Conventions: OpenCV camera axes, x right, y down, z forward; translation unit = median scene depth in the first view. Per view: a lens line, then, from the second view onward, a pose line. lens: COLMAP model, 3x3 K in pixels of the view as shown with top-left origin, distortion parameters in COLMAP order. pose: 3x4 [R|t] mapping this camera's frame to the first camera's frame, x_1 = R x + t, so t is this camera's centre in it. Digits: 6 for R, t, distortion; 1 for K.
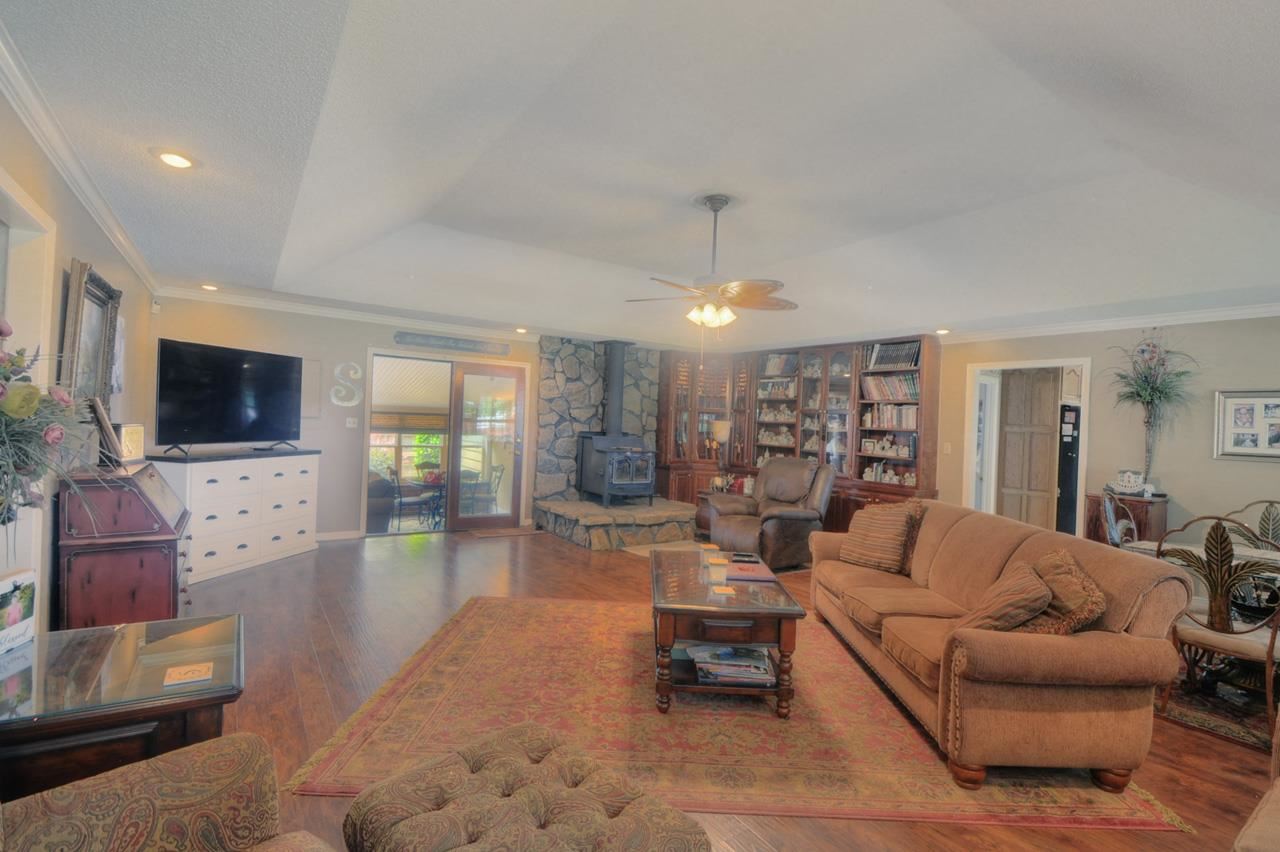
lens RADIAL K [[611.3, 0, 624.8], [0, 611.3, 423.9], [0, 0, 1]] dist [-0.001232, -0.000451]
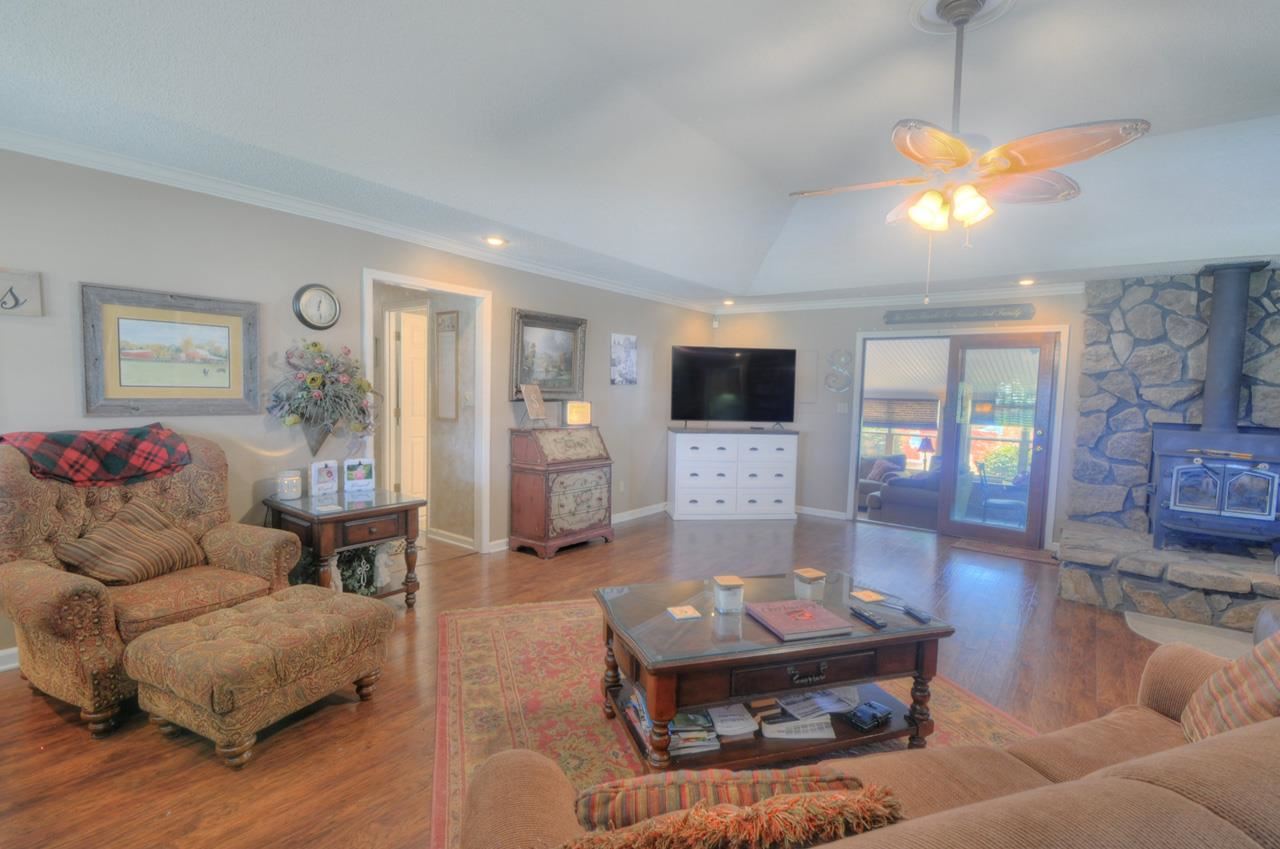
lens RADIAL K [[593.1, 0, 644.0], [0, 593.1, 435.5], [0, 0, 1]] dist [-0.001750, -0.000696]
pose [[0.311152, 0.038307, -0.949588, 0.348788], [-0.019979, 0.999230, 0.033764, 0.015842], [0.950150, 0.008466, 0.311678, 0.316953]]
